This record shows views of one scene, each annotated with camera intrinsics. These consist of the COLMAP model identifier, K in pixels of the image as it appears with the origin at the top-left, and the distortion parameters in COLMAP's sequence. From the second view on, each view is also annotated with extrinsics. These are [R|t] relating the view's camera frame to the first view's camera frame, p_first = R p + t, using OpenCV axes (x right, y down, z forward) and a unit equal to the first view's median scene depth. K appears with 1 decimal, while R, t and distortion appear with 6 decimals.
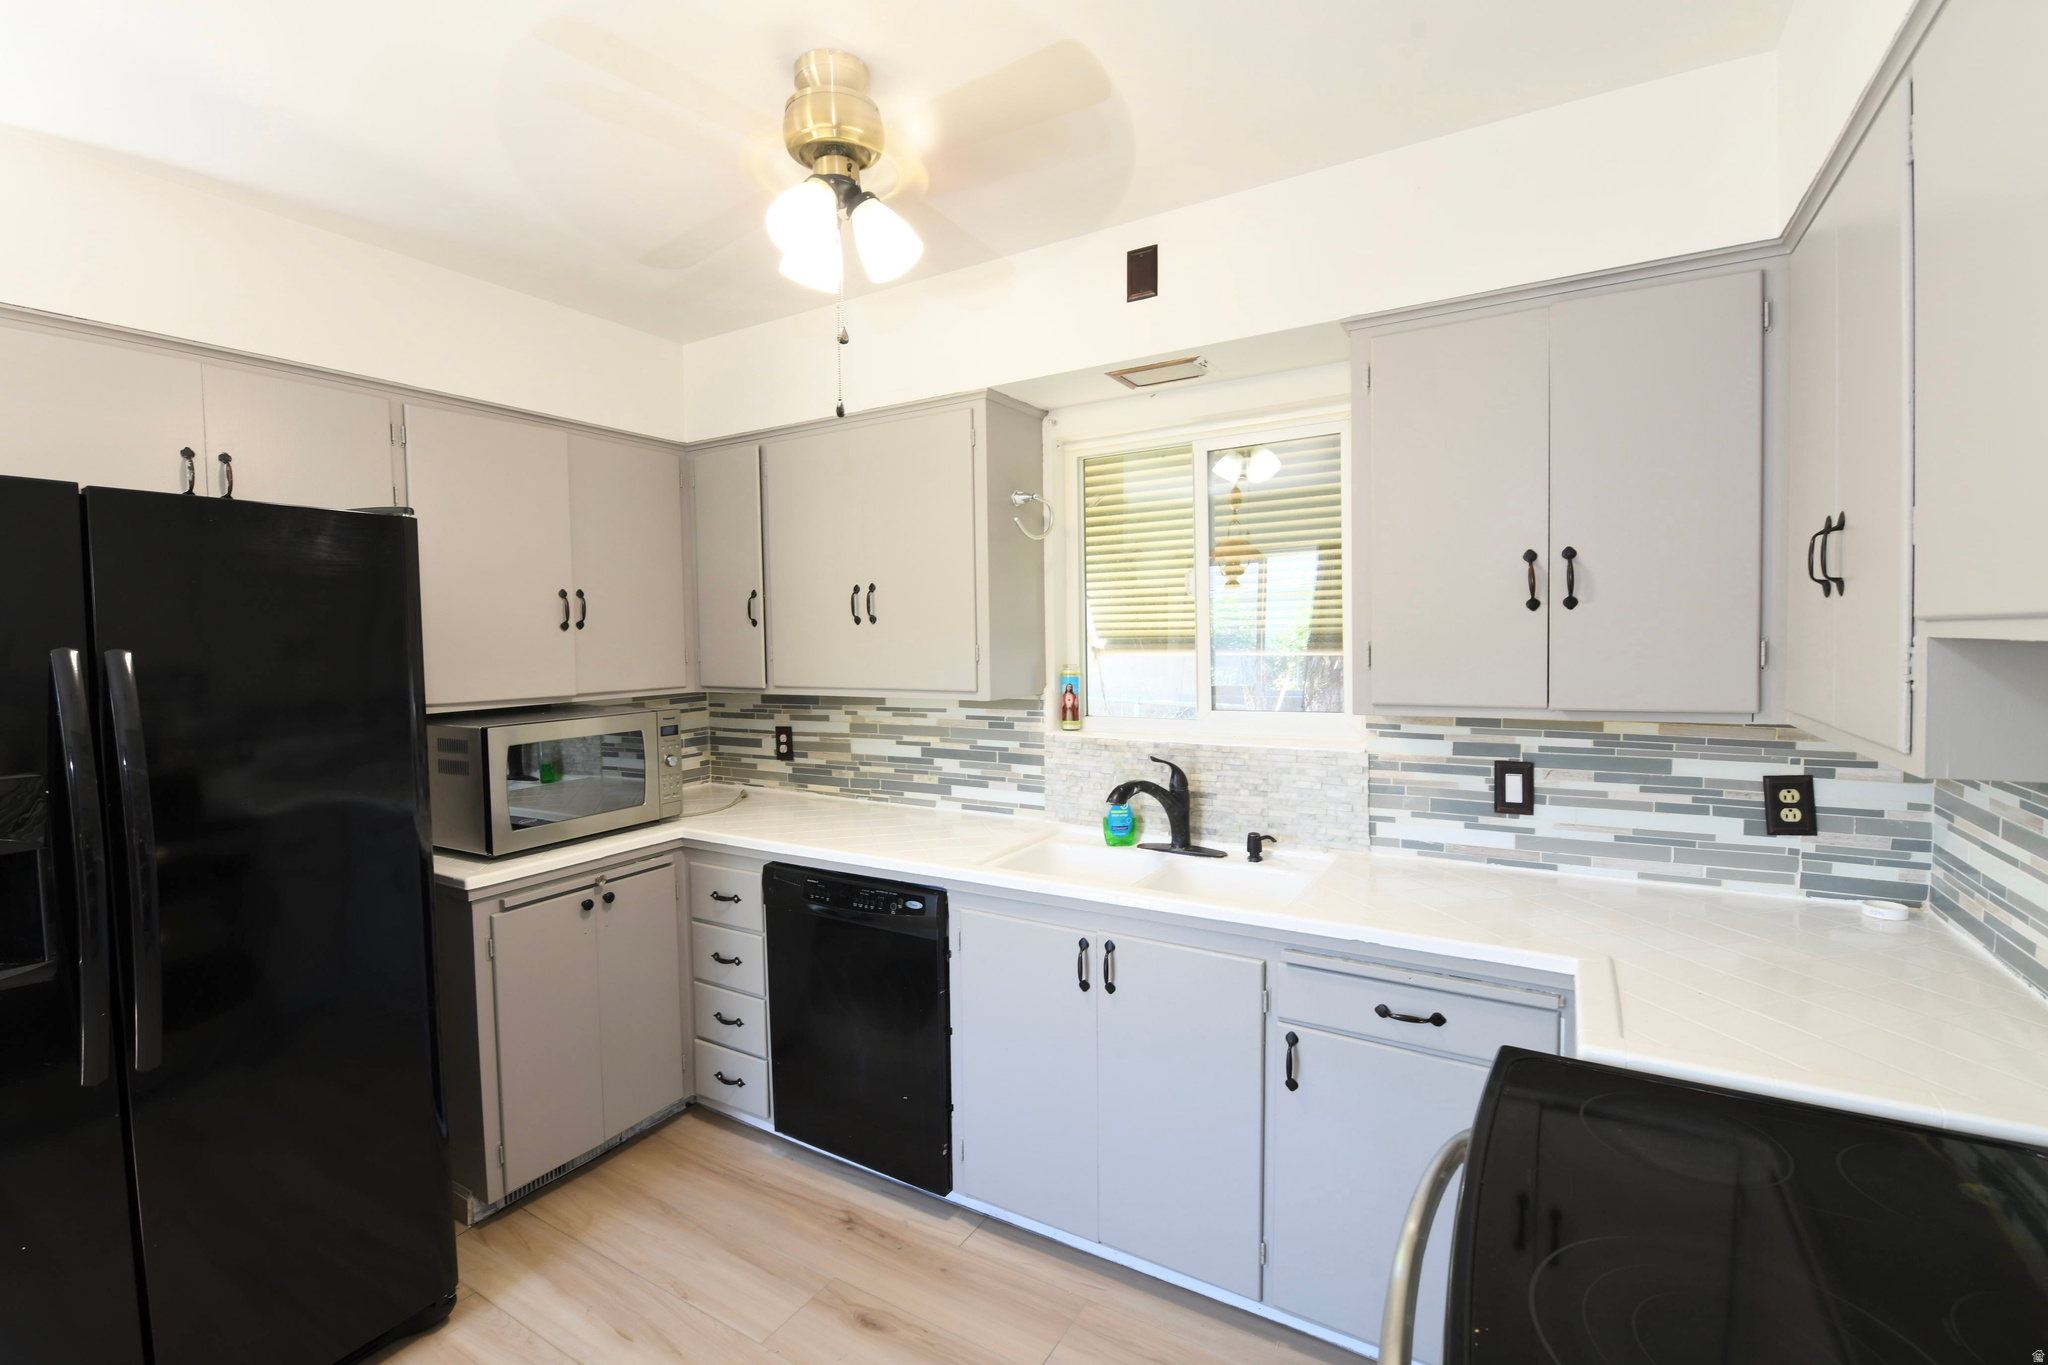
lens RADIAL K [[886.5, 0, 1023.3], [0, 886.5, 675.6], [0, 0, 1]] dist [-0.003067, -0.009730]
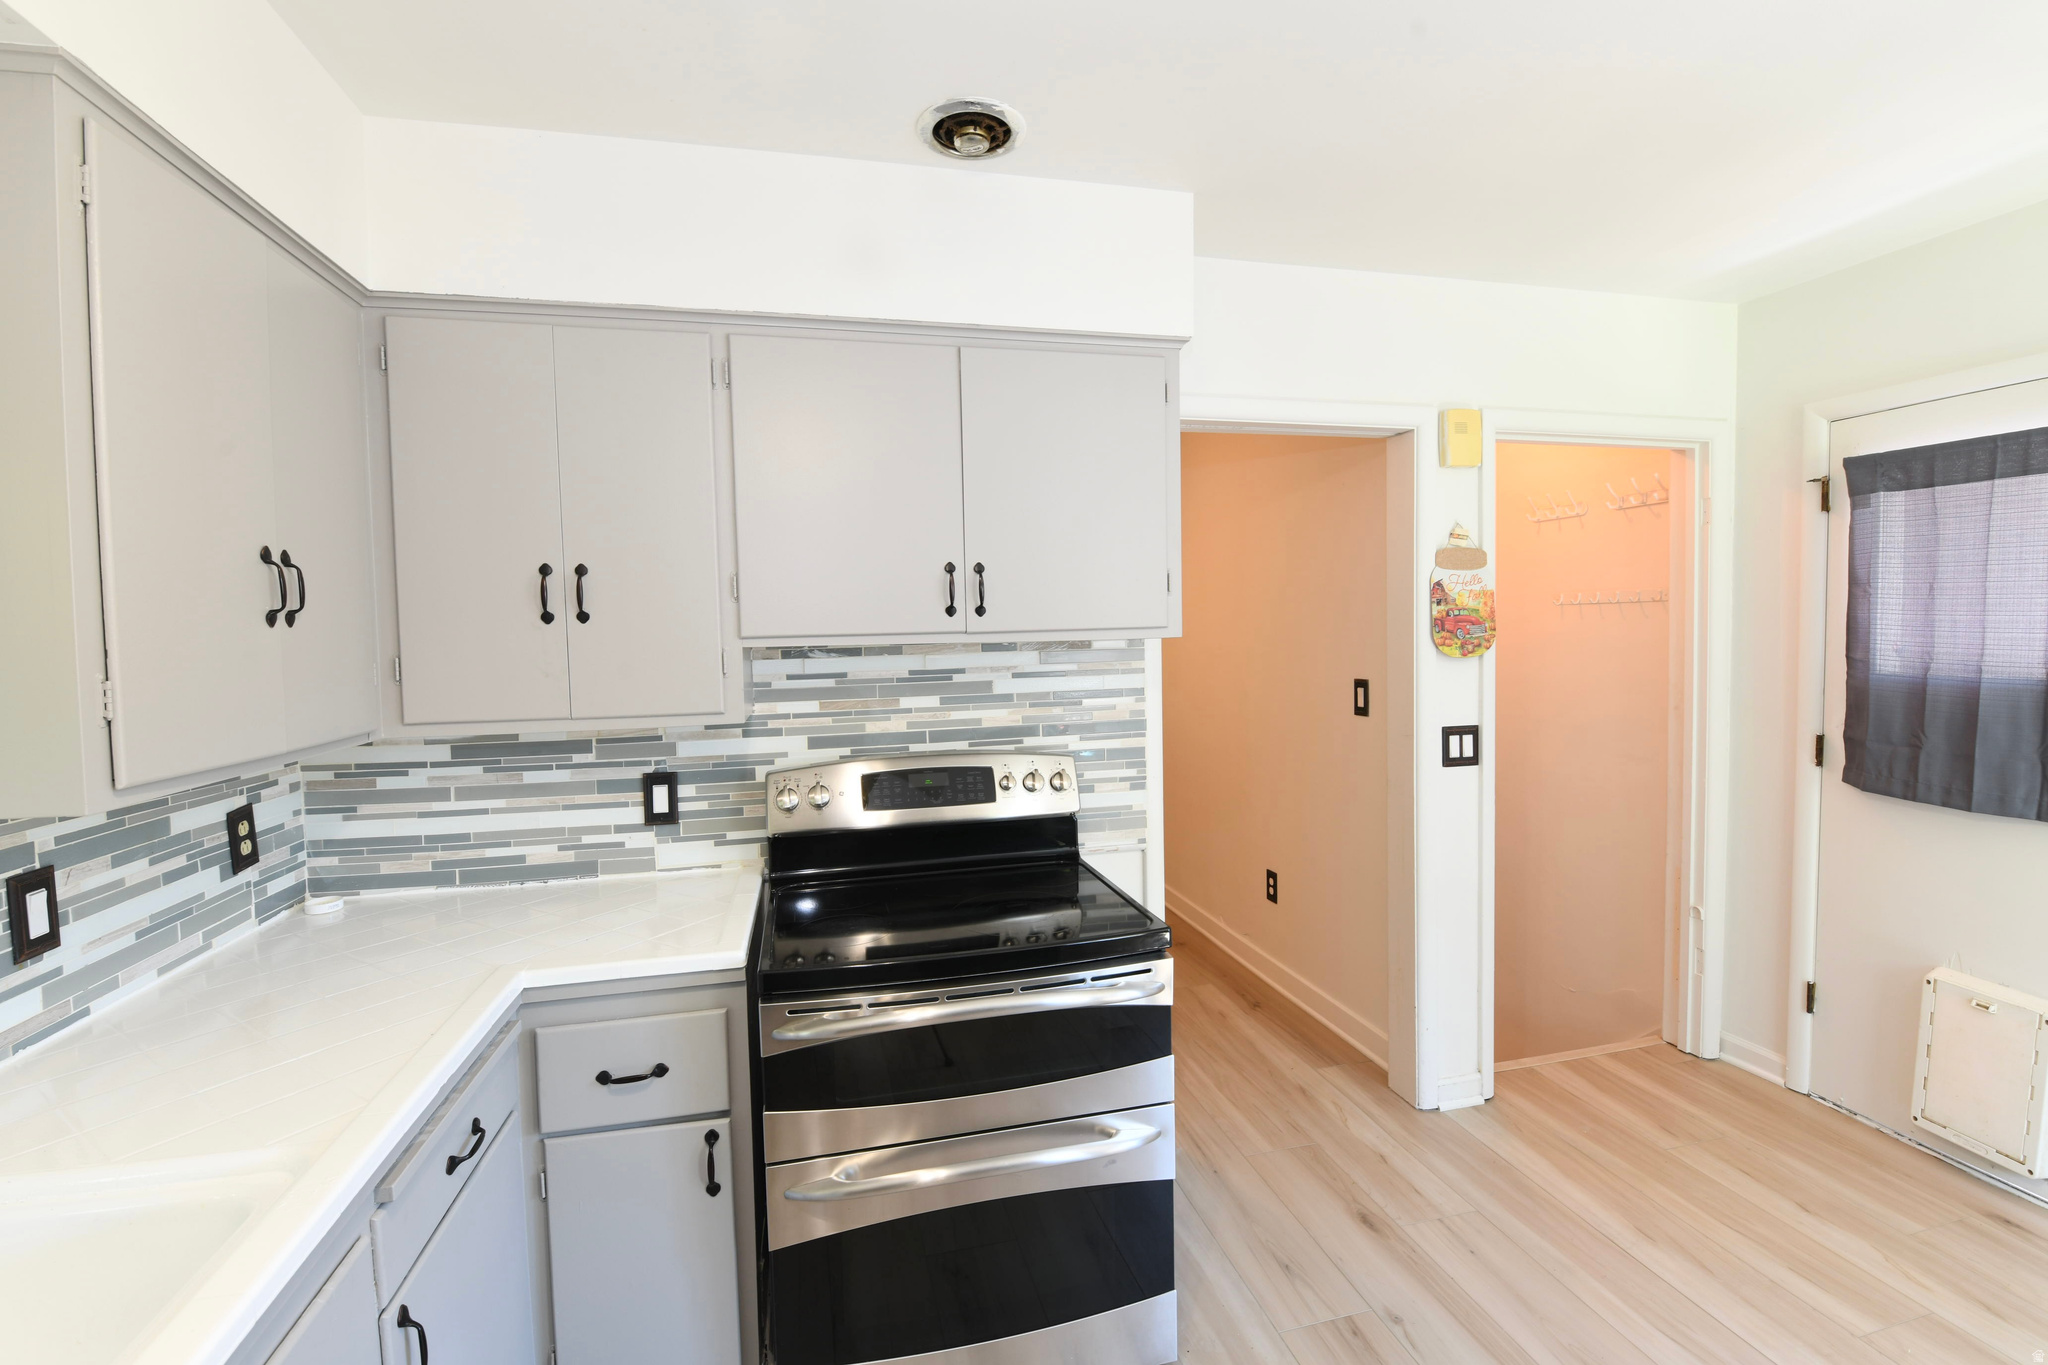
lens RADIAL K [[886.5, 0, 1023.3], [0, 886.5, 675.6], [0, 0, 1]] dist [-0.003067, -0.009730]
pose [[-0.707128, -0.002522, 0.707081, -0.403574], [0.064394, 0.995608, 0.067949, -0.039170], [-0.704148, 0.093581, -0.703860, 1.035357]]
